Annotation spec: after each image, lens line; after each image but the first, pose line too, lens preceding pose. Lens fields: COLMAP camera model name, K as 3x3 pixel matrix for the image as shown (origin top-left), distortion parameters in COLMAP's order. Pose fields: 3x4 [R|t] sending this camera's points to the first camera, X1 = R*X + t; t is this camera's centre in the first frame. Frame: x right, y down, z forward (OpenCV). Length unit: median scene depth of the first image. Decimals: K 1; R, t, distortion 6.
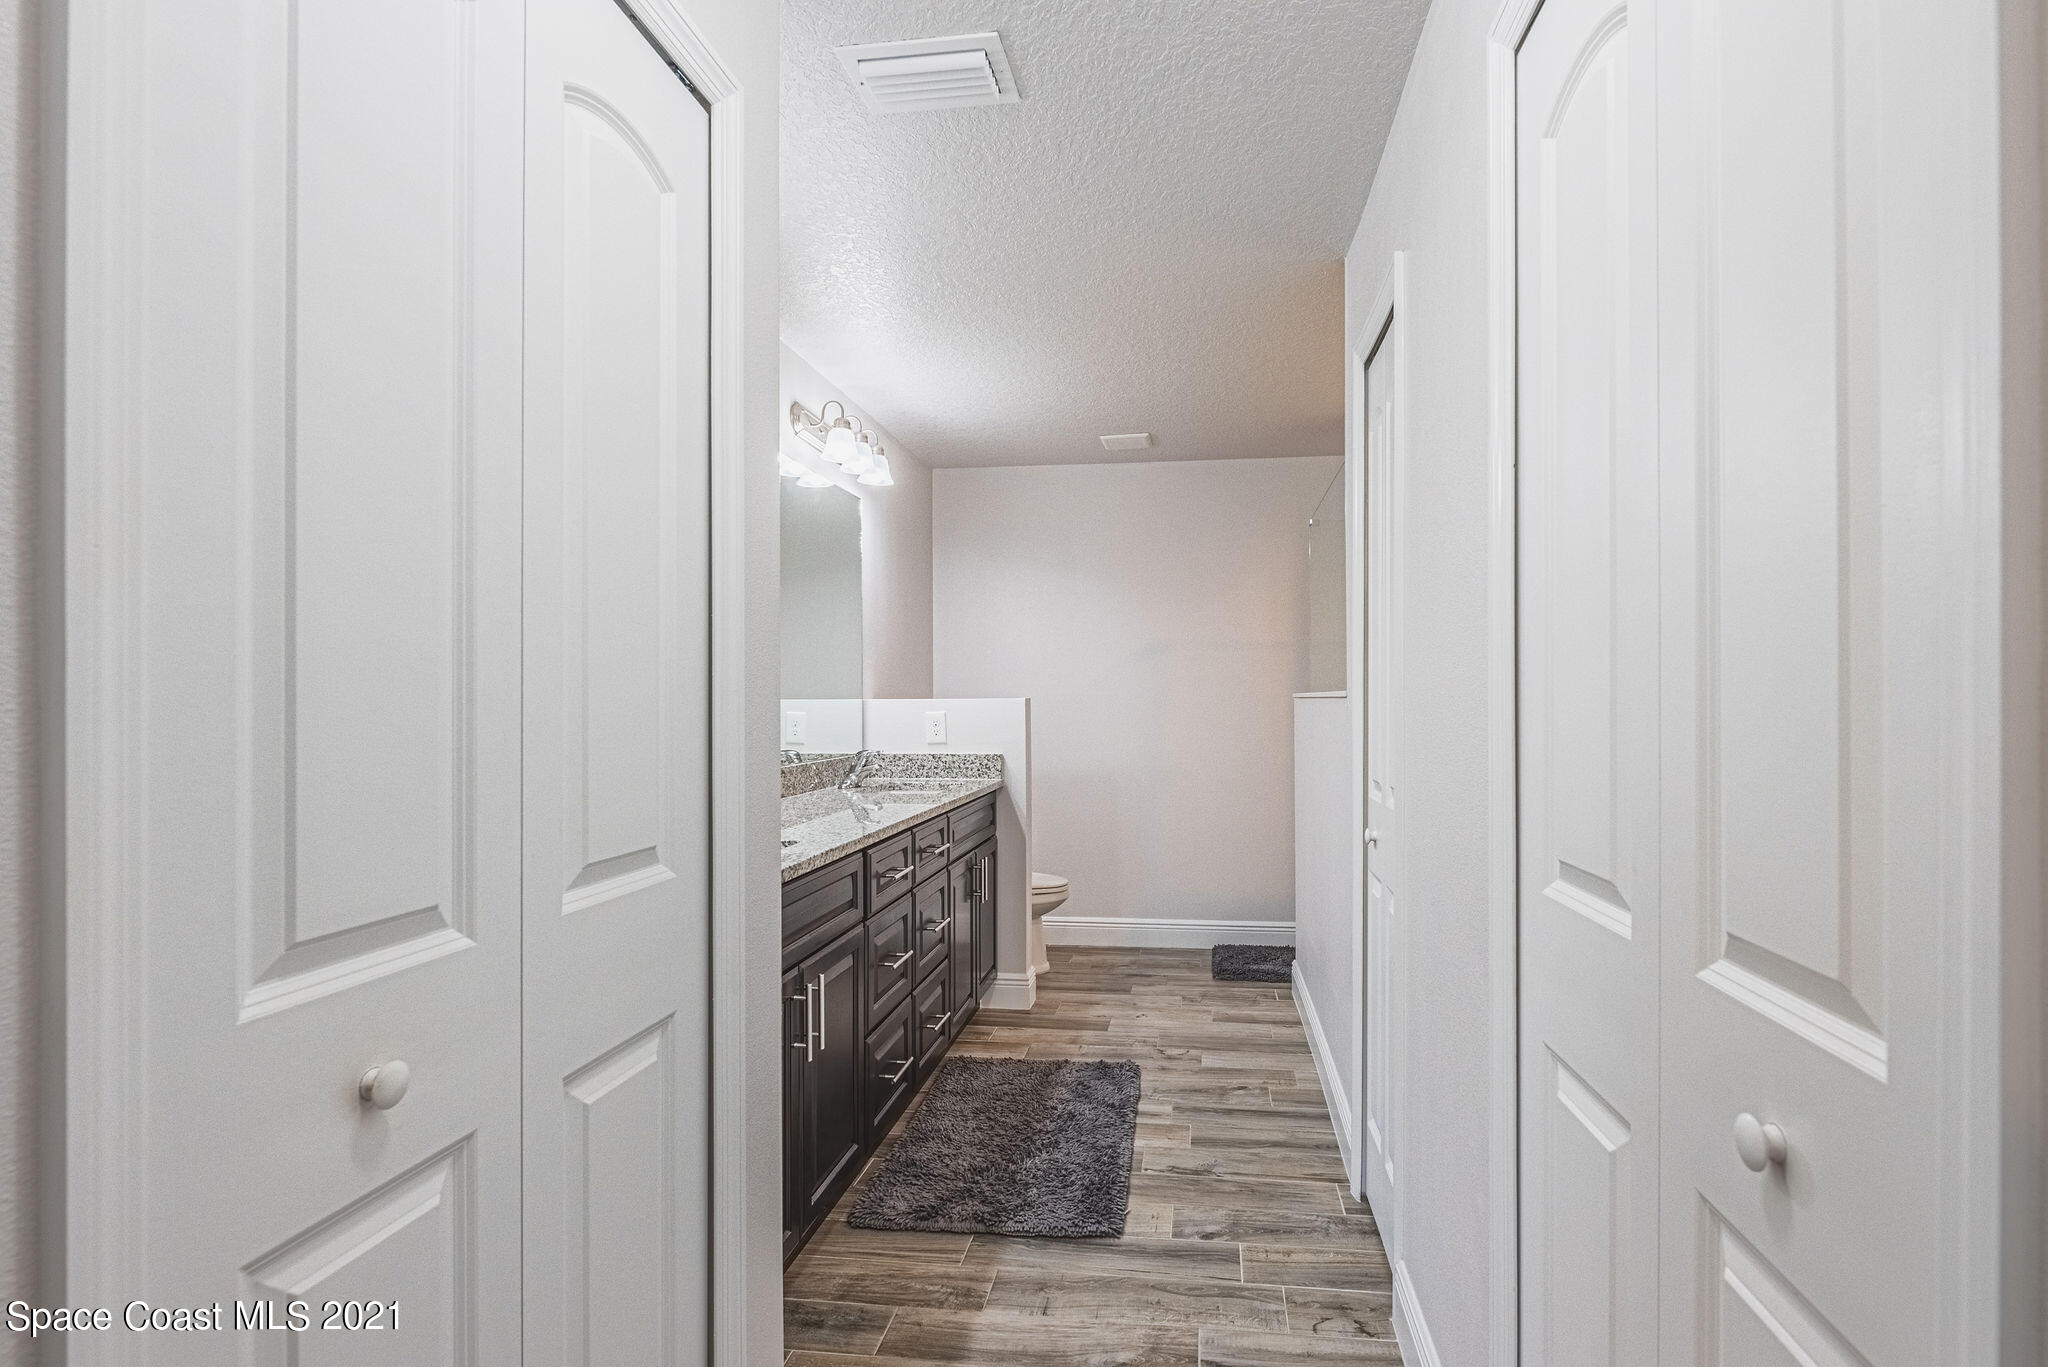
lens RADIAL K [[945.1, 0, 1032.1], [0, 945.1, 677.7], [0, 0, 1]] dist [-0.001951, 0.000367]
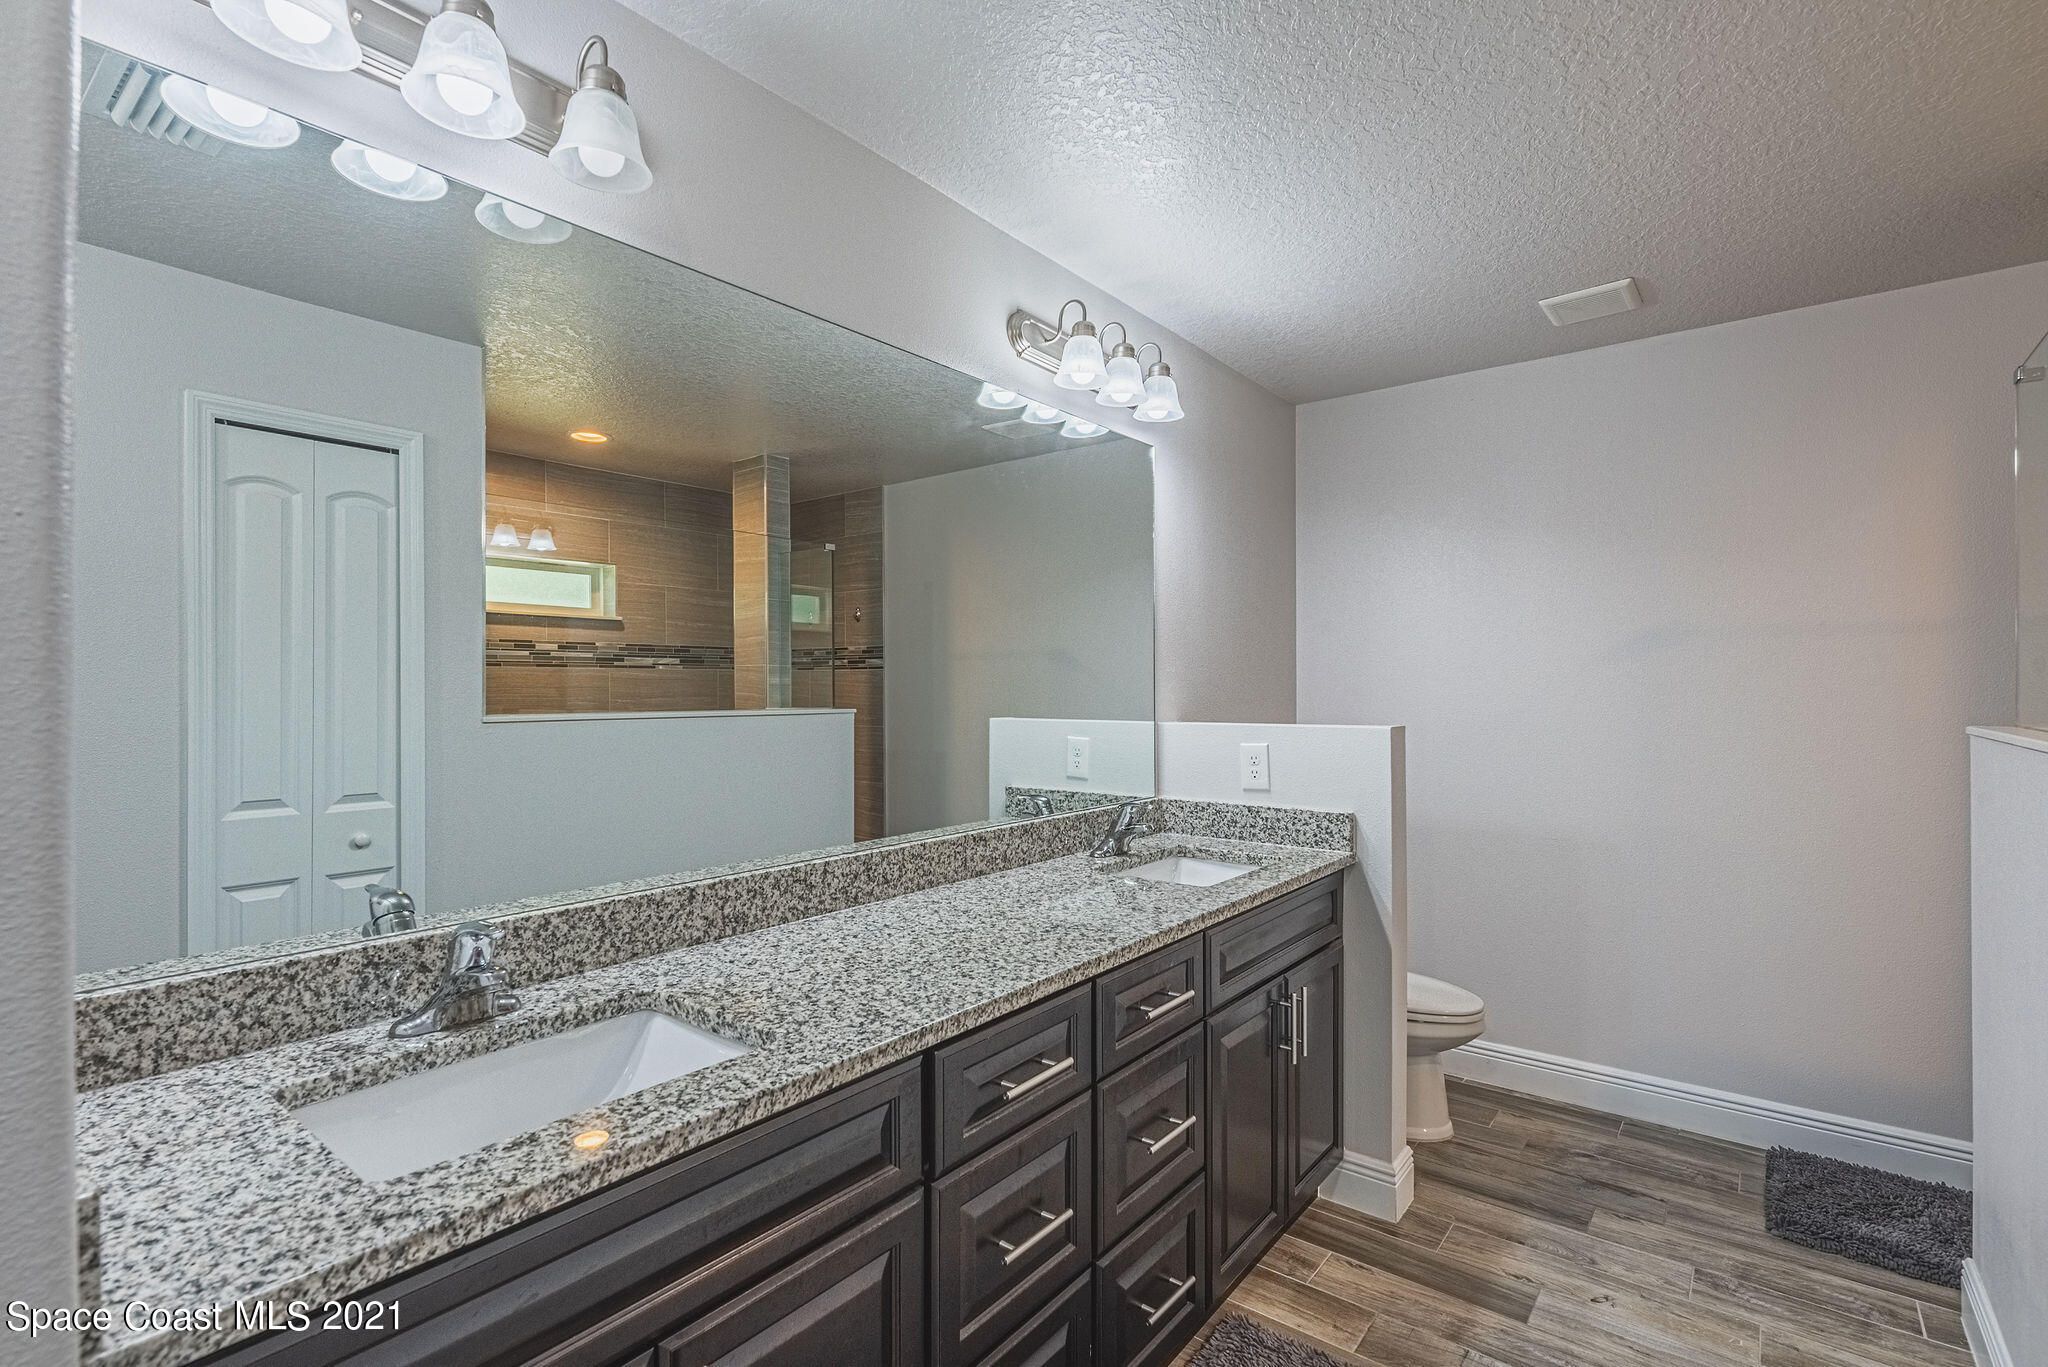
lens RADIAL K [[945.1, 0, 1007.7], [0, 945.1, 688.4], [0, 0, 1]] dist [-0.001951, 0.000367]
pose [[0.879170, -0.002097, -0.476503, 0.067211], [0.011721, 0.999783, 0.017226, -0.017938], [0.476364, -0.020730, 0.879004, 0.318641]]
